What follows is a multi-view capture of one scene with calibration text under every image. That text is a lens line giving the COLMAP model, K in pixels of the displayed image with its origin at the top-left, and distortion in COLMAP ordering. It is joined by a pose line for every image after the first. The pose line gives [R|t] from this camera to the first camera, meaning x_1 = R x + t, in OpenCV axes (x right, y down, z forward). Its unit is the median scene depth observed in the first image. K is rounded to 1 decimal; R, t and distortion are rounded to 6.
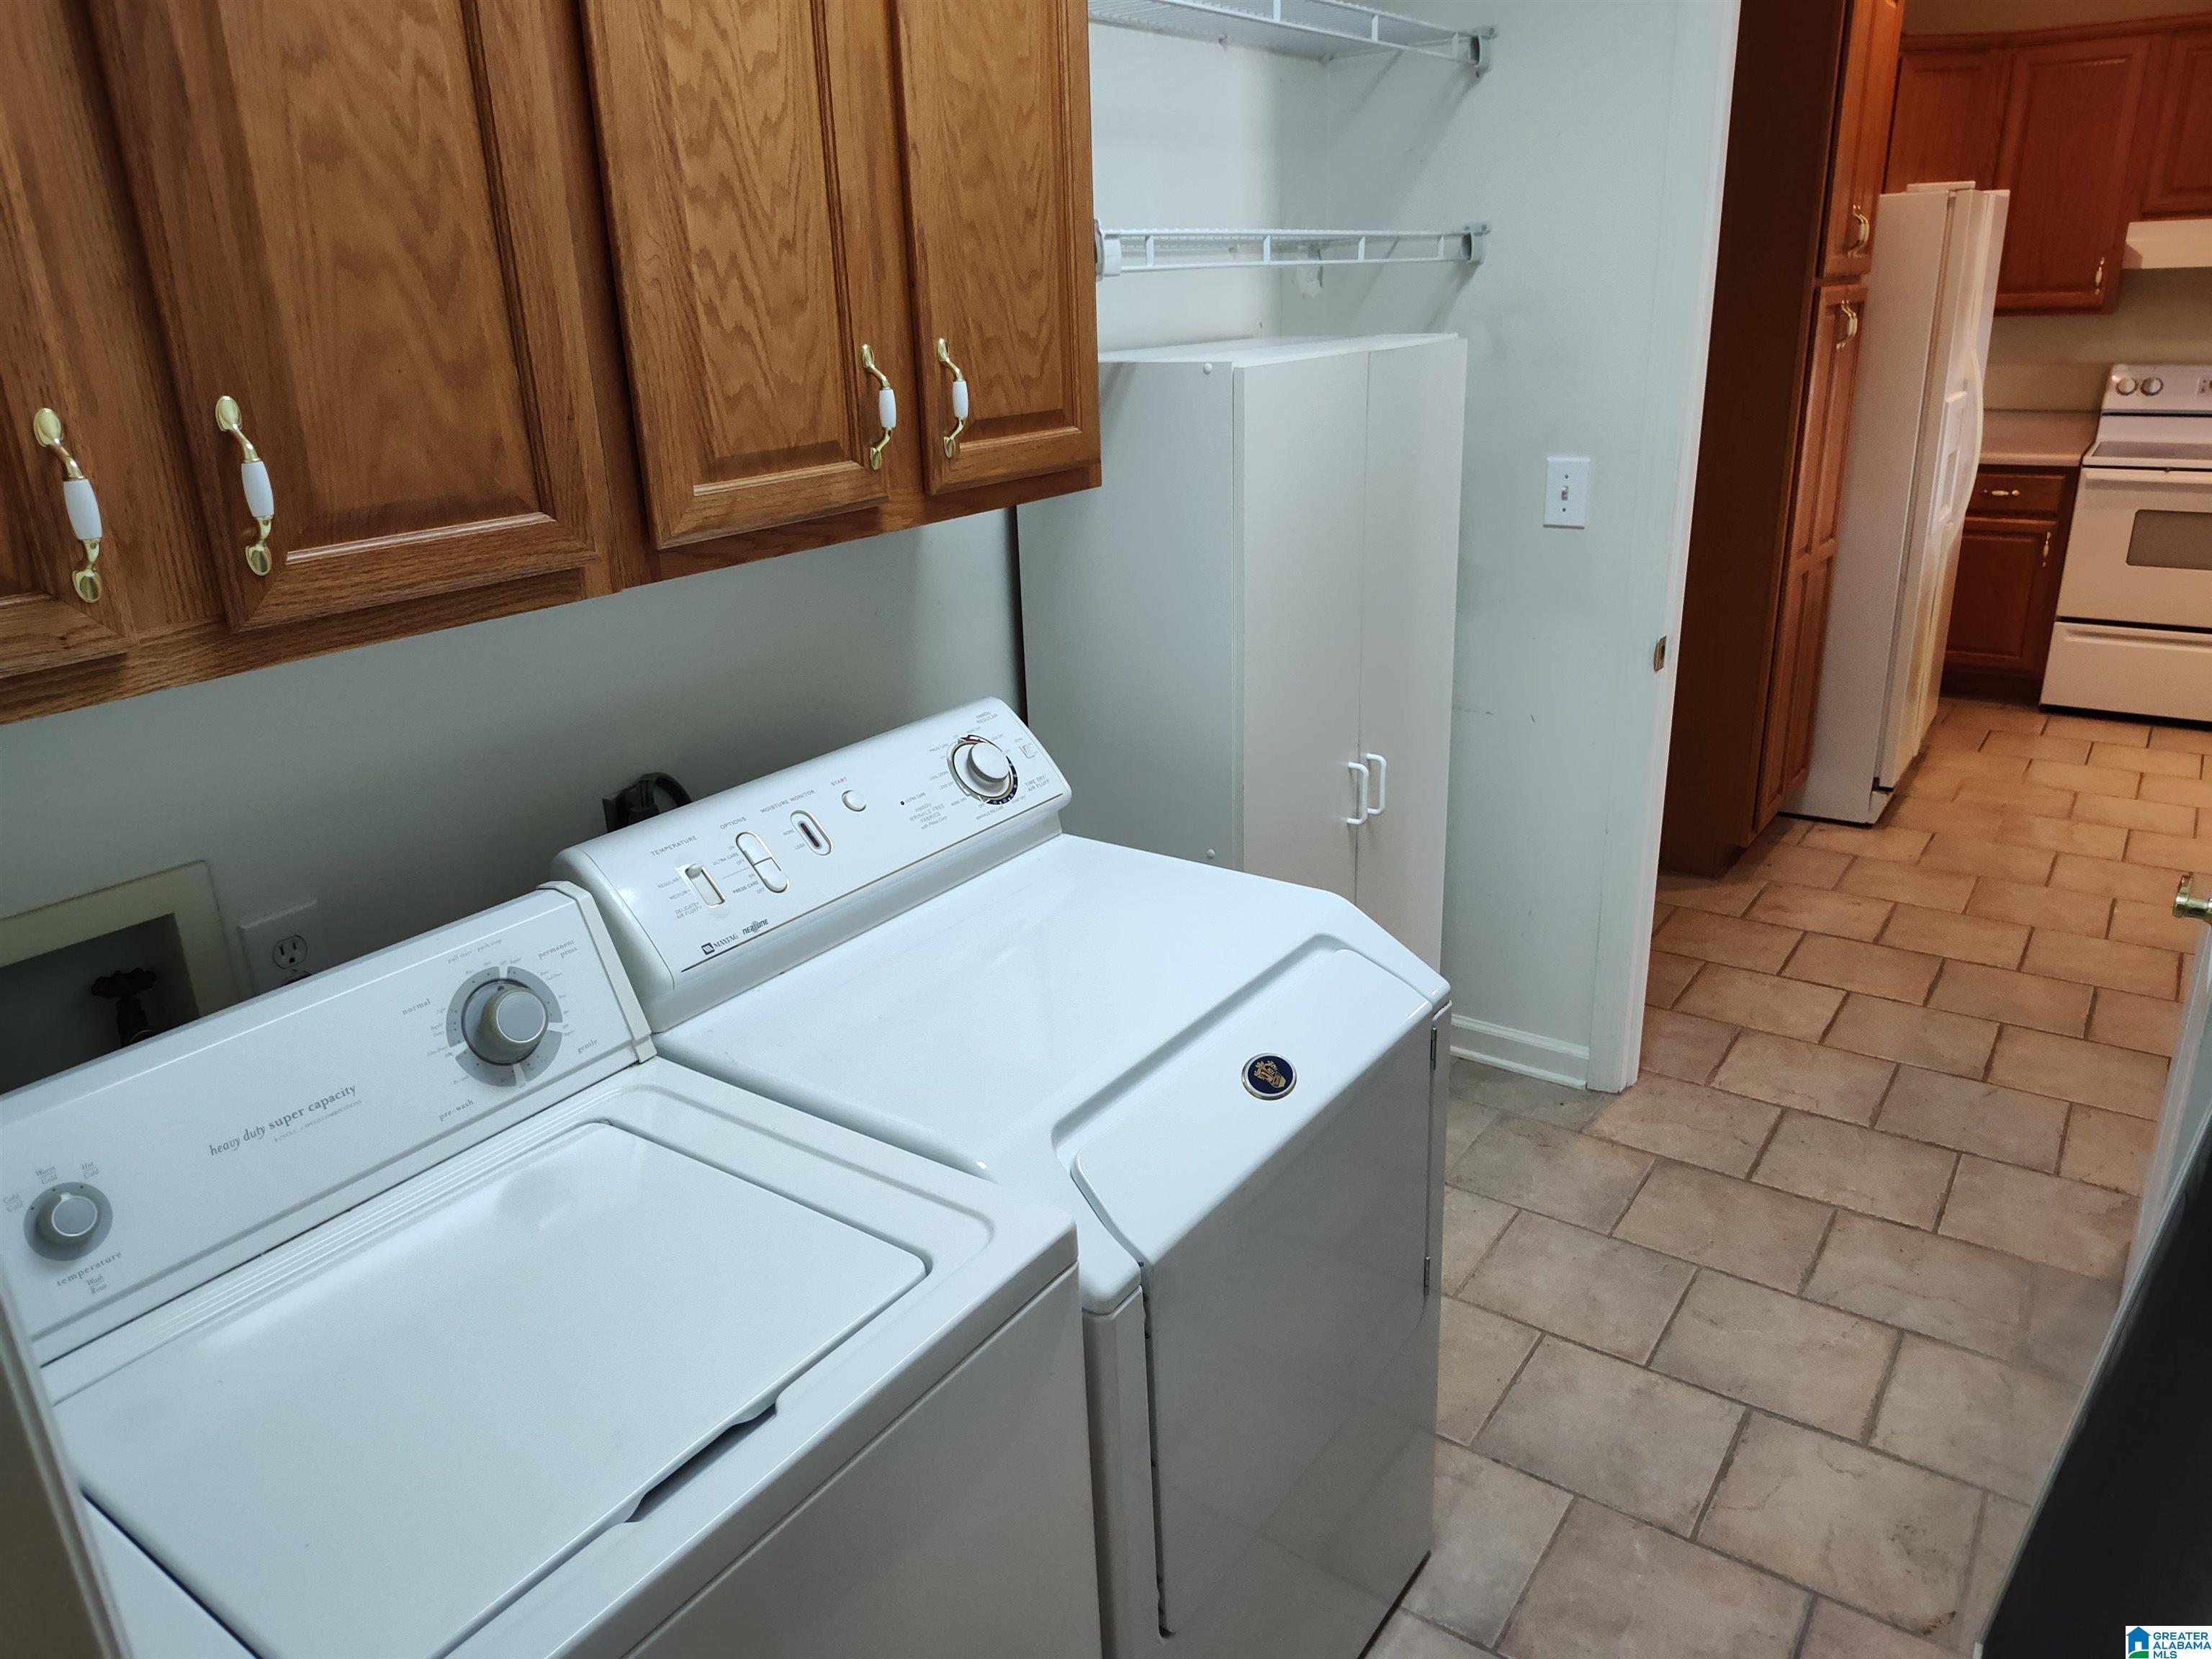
lens RADIAL K [[1540.9, 0, 1119.1], [0, 1540.9, 825.8], [0, 0, 1]] dist [0.006767, 0.014040]
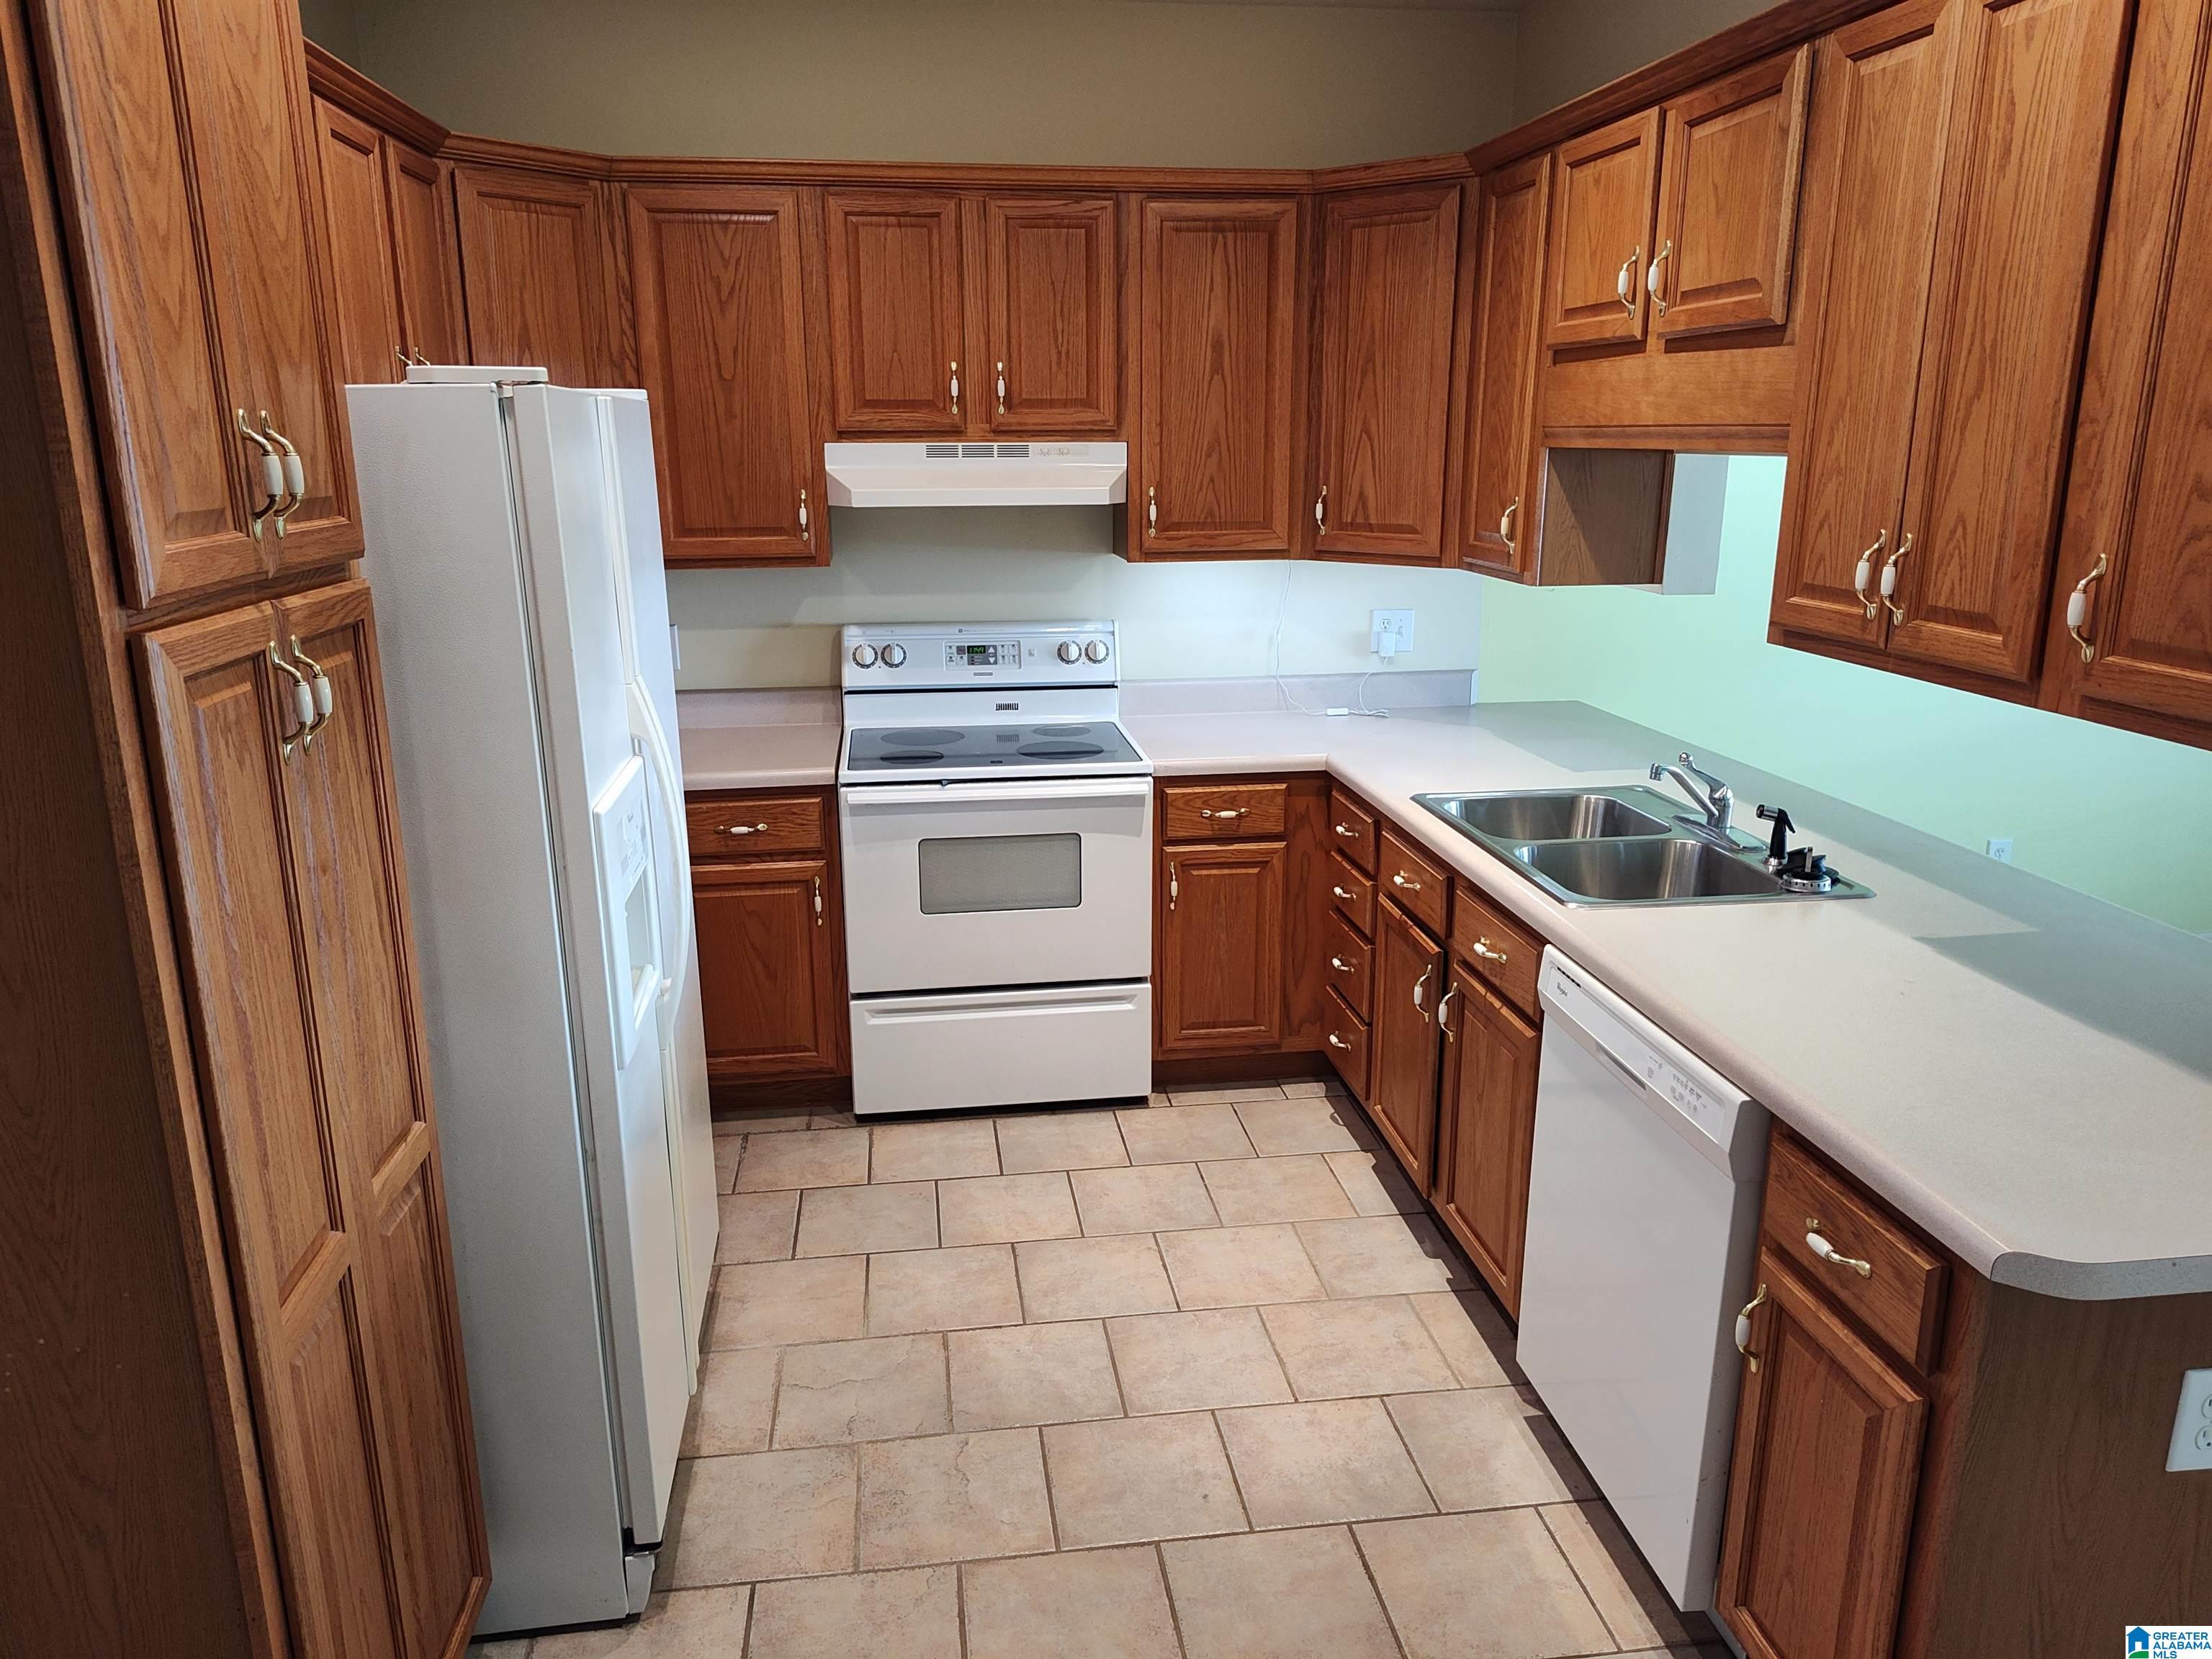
lens RADIAL K [[1540.9, 0, 1106.3], [0, 1540.9, 824.3], [0, 0, 1]] dist [0.006767, 0.014040]
pose [[0.741214, -0.135935, 0.657361, 0.258490], [0.204249, 0.978520, -0.027956, -0.171713], [-0.639441, 0.154987, 0.753057, 0.413740]]
